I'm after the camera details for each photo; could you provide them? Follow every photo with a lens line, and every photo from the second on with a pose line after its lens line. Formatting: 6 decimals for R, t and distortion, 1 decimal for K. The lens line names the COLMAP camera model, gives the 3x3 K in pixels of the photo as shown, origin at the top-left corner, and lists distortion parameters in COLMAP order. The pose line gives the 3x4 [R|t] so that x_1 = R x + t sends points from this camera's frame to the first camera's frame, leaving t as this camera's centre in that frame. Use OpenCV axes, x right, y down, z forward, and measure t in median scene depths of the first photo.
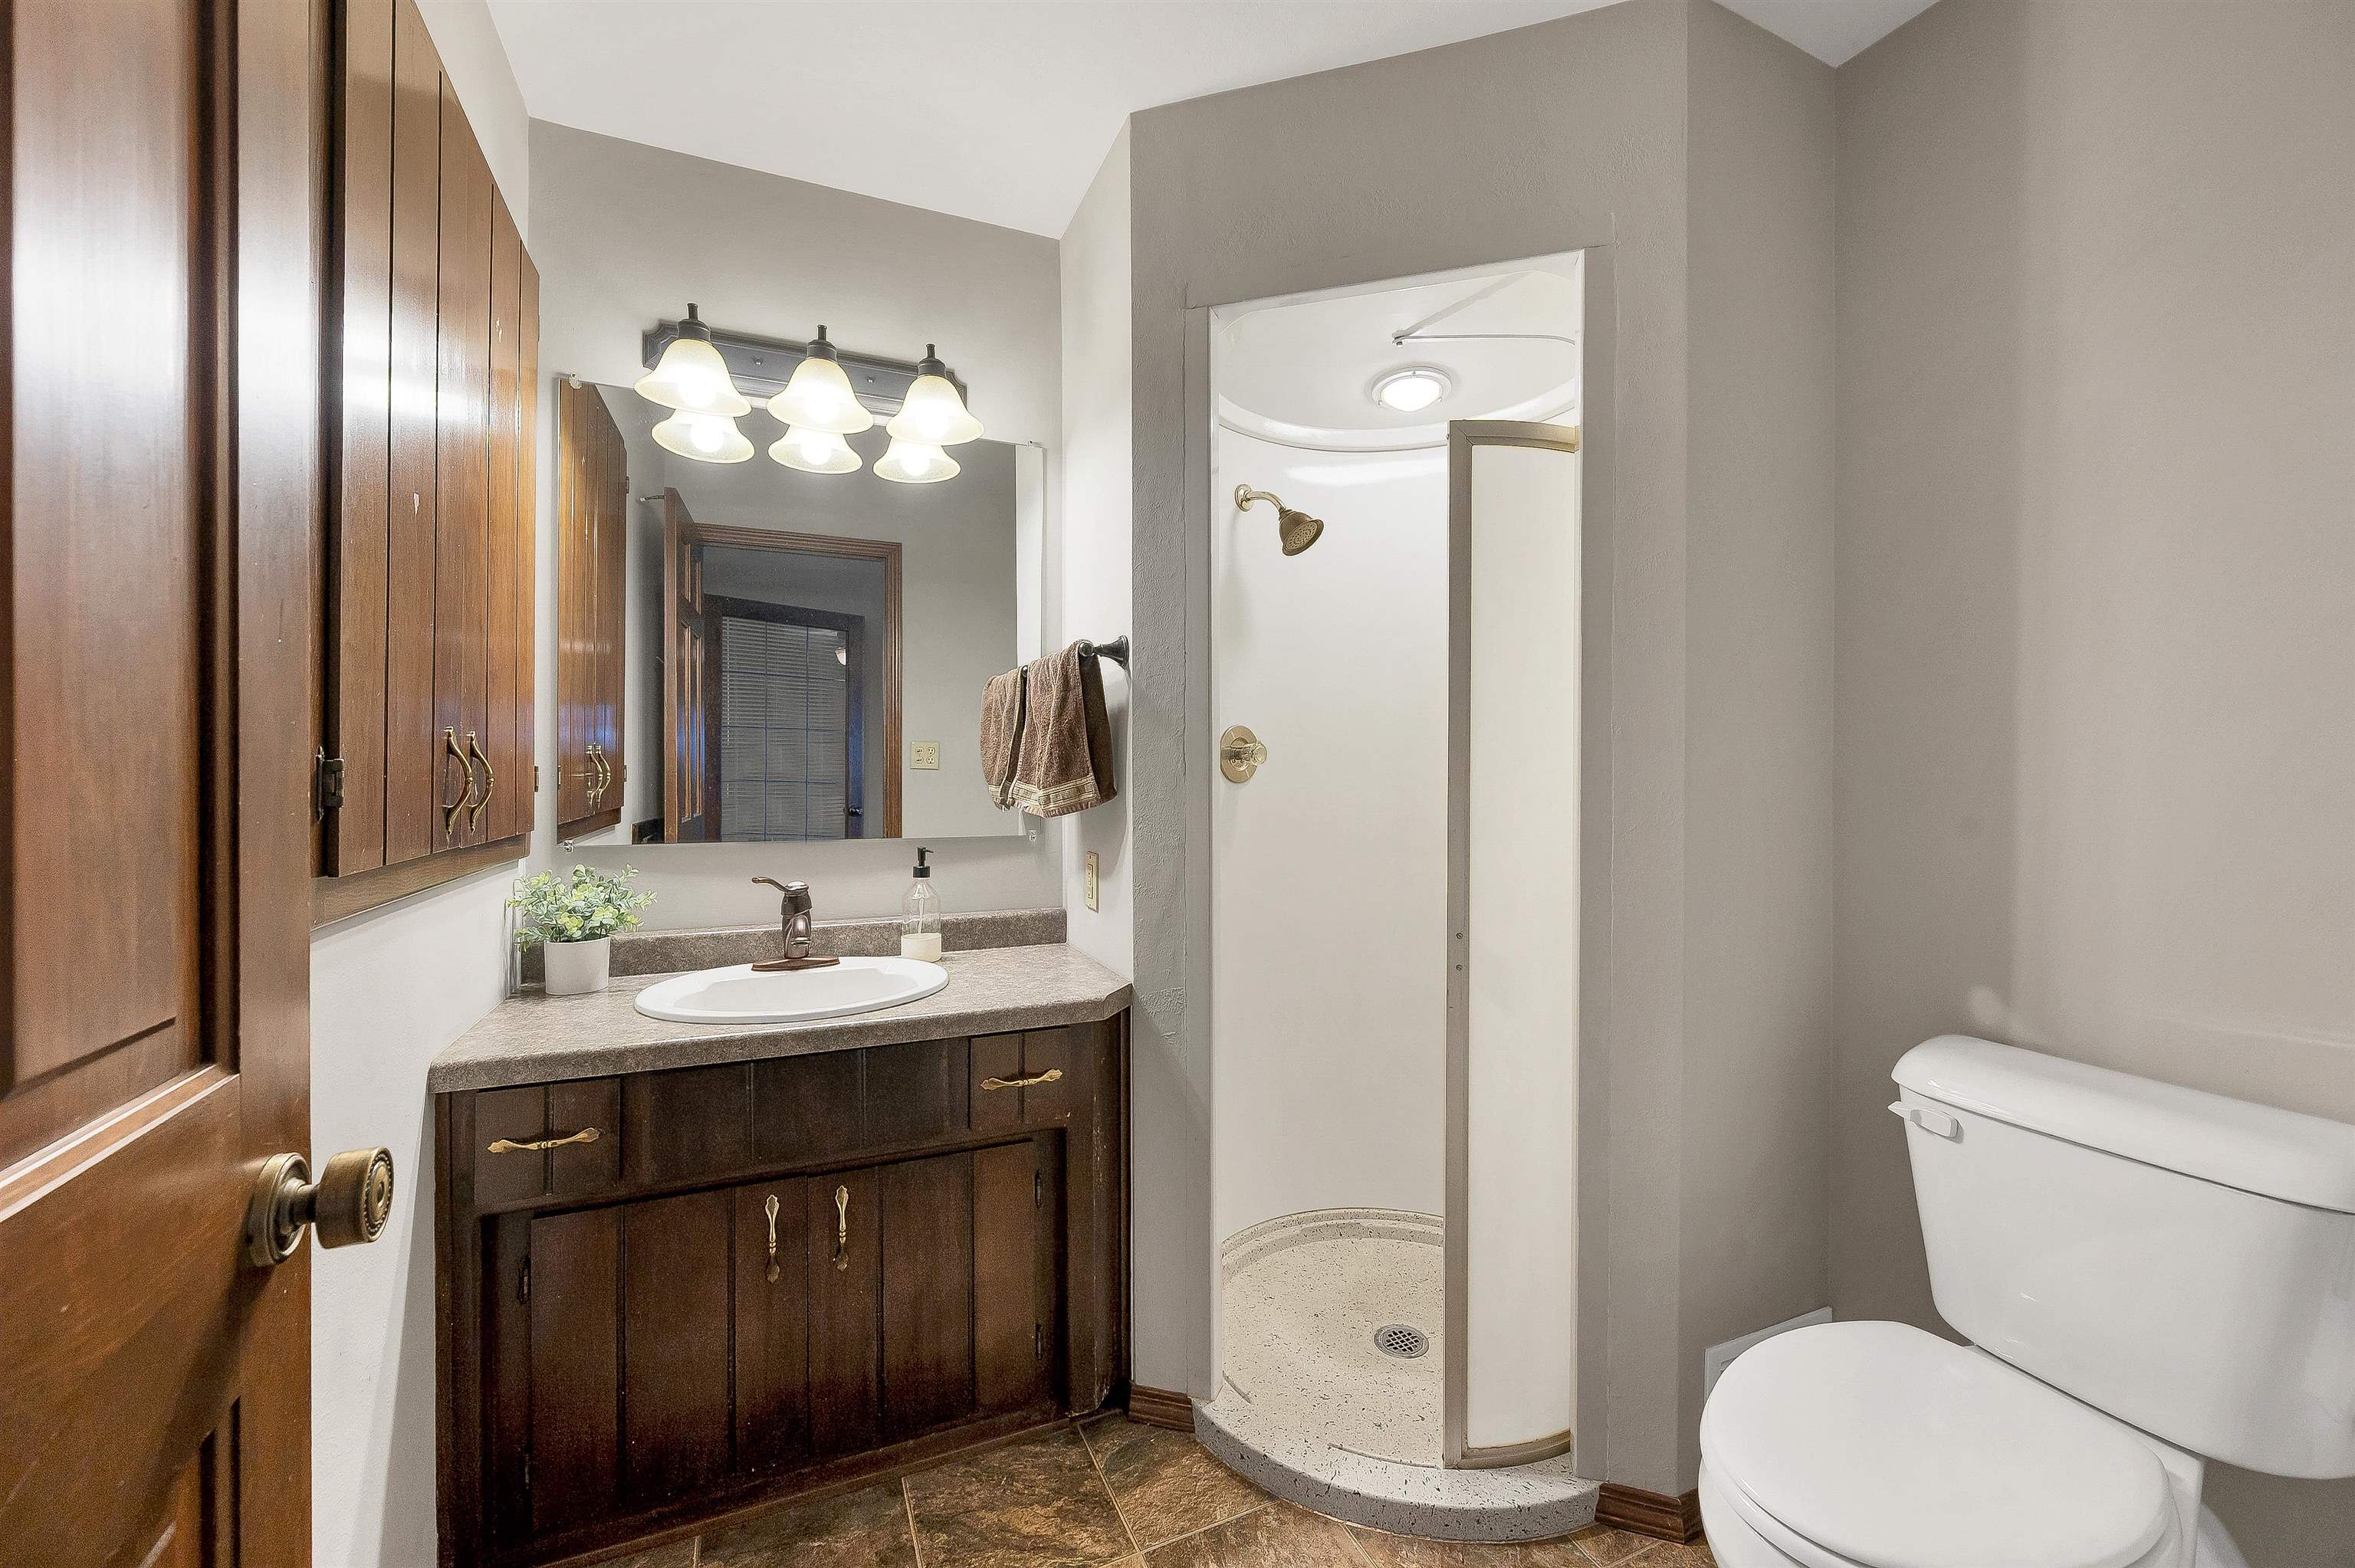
lens RADIAL K [[928.8, 0, 1177.3], [0, 928.8, 776.9], [0, 0, 1]] dist [-0.003804, -0.000183]
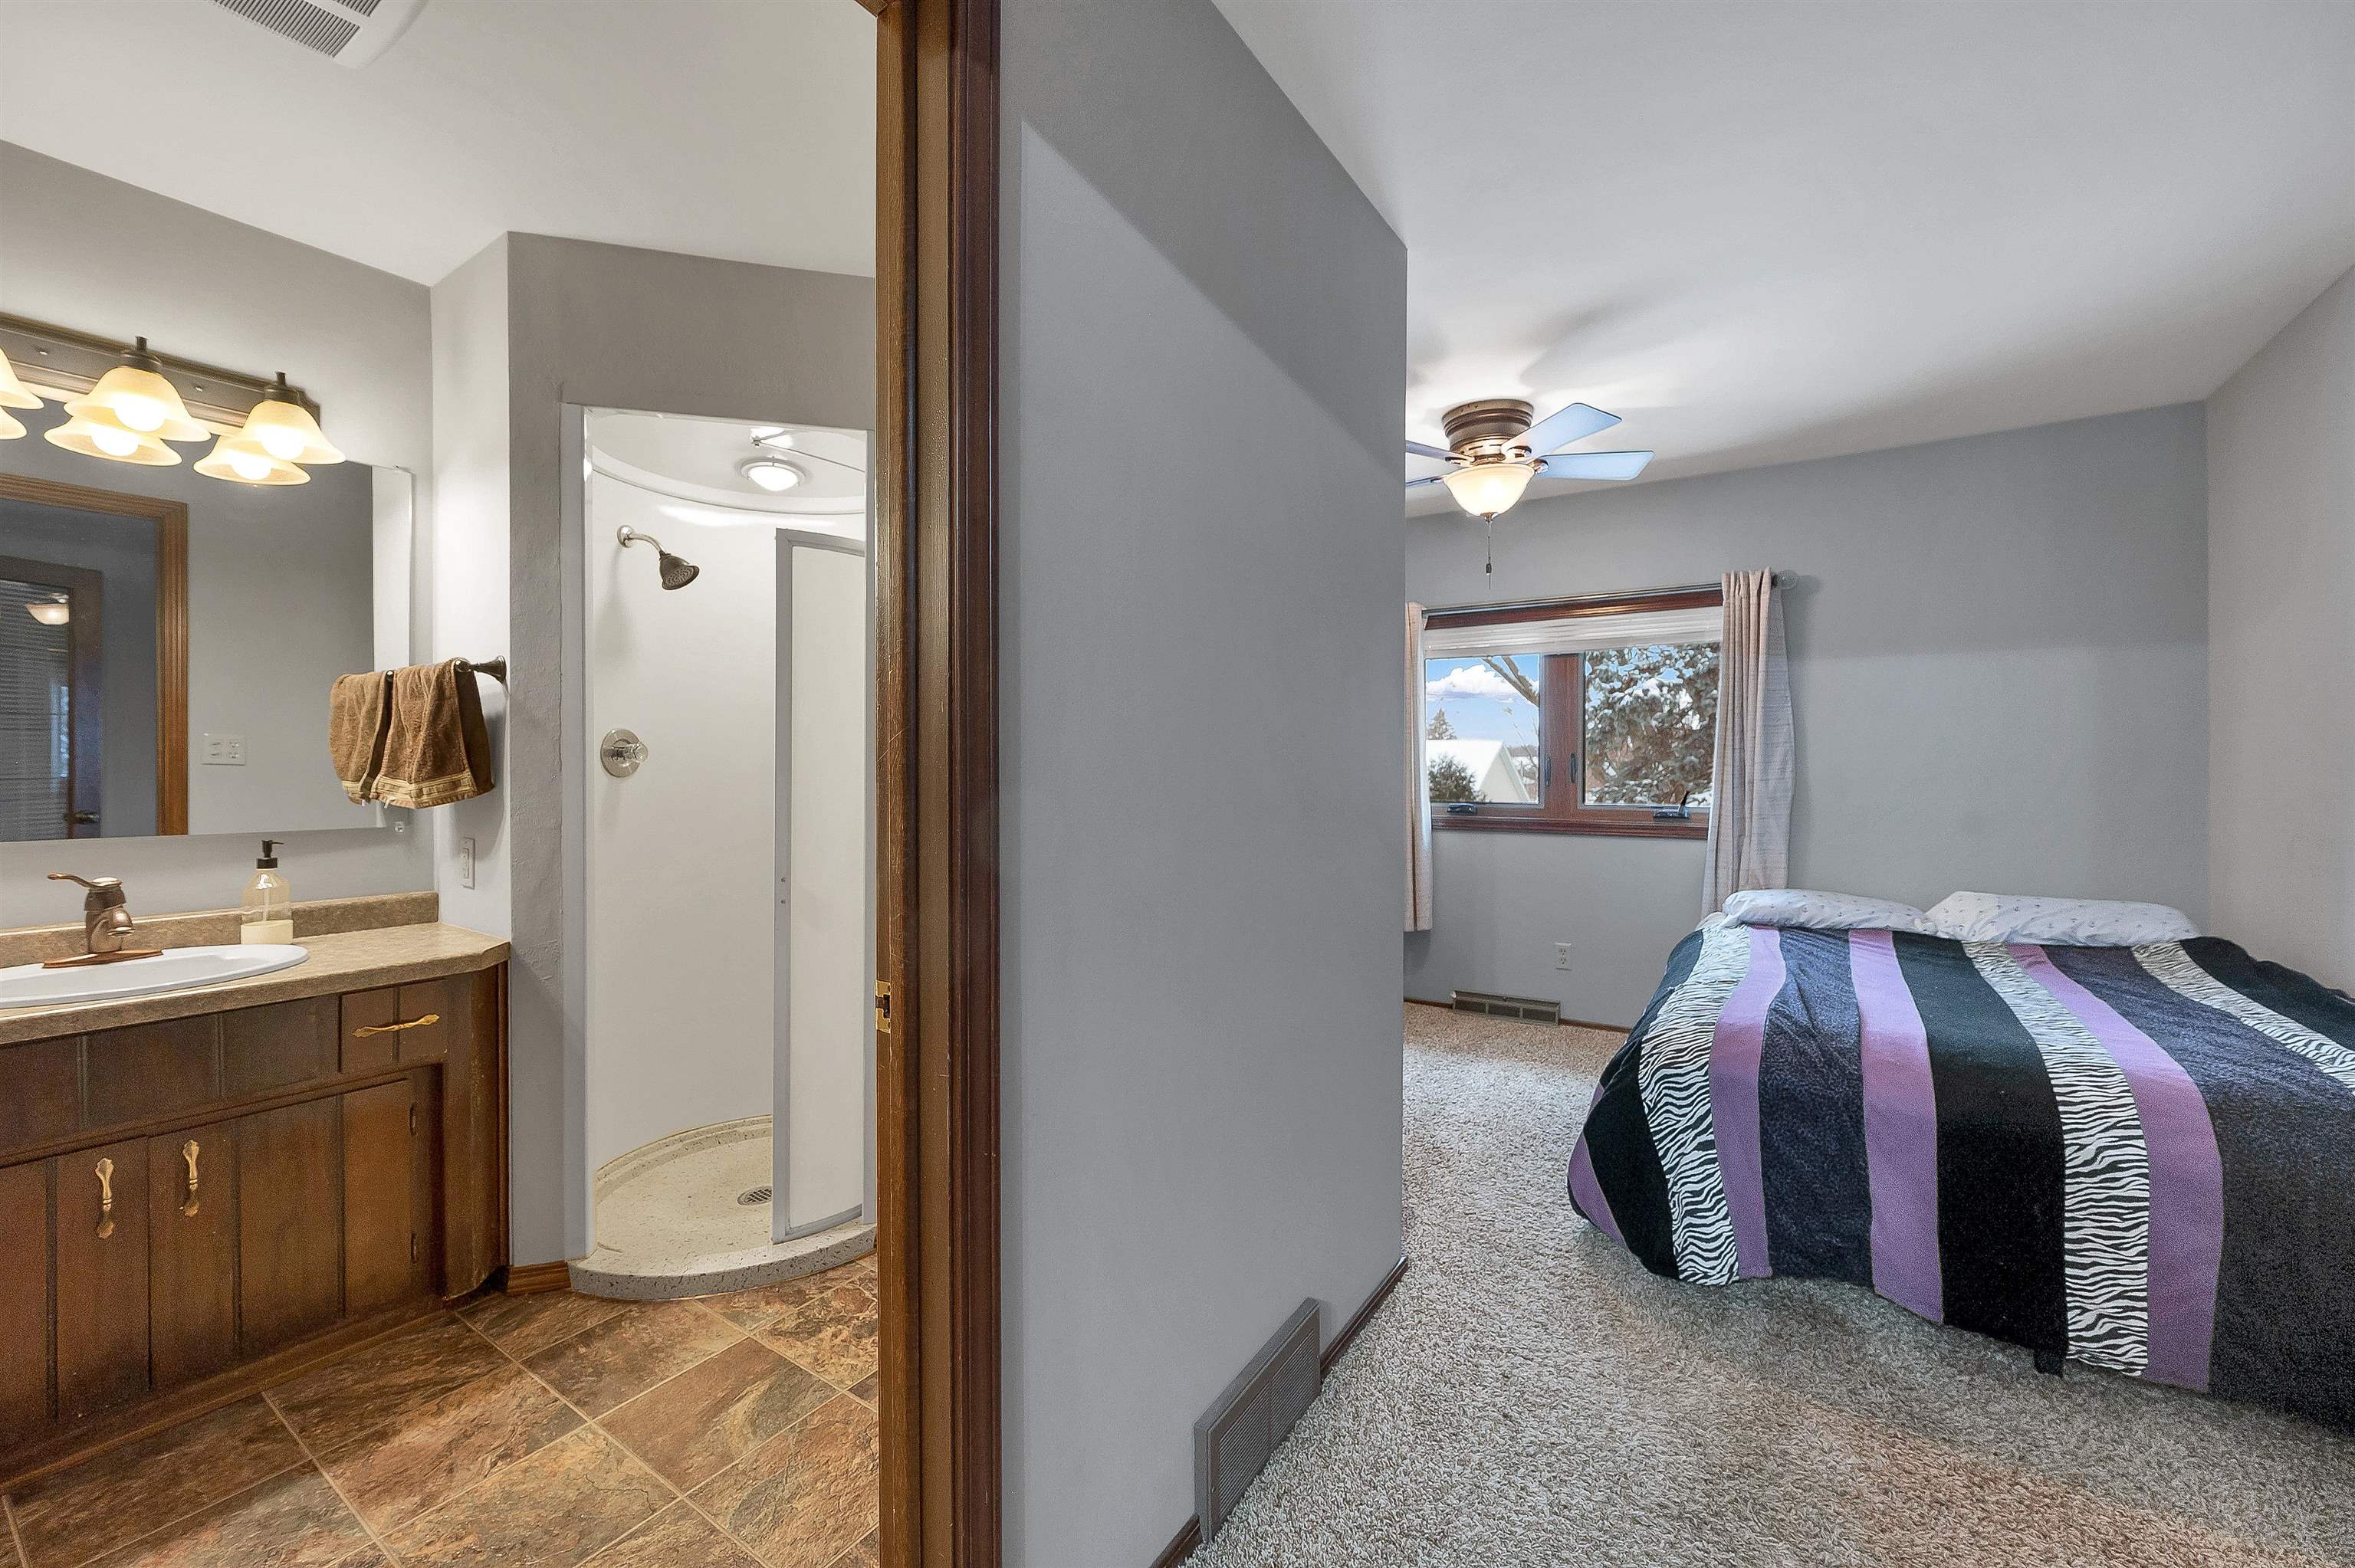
lens RADIAL K [[928.8, 0, 1176.4], [0, 928.8, 764.3], [0, 0, 1]] dist [-0.003804, -0.000183]
pose [[0.842515, -0.000608, 0.538673, 0.032571], [0.003830, 0.999981, -0.004862, -0.001381], [-0.538659, 0.006159, 0.842501, -0.488043]]
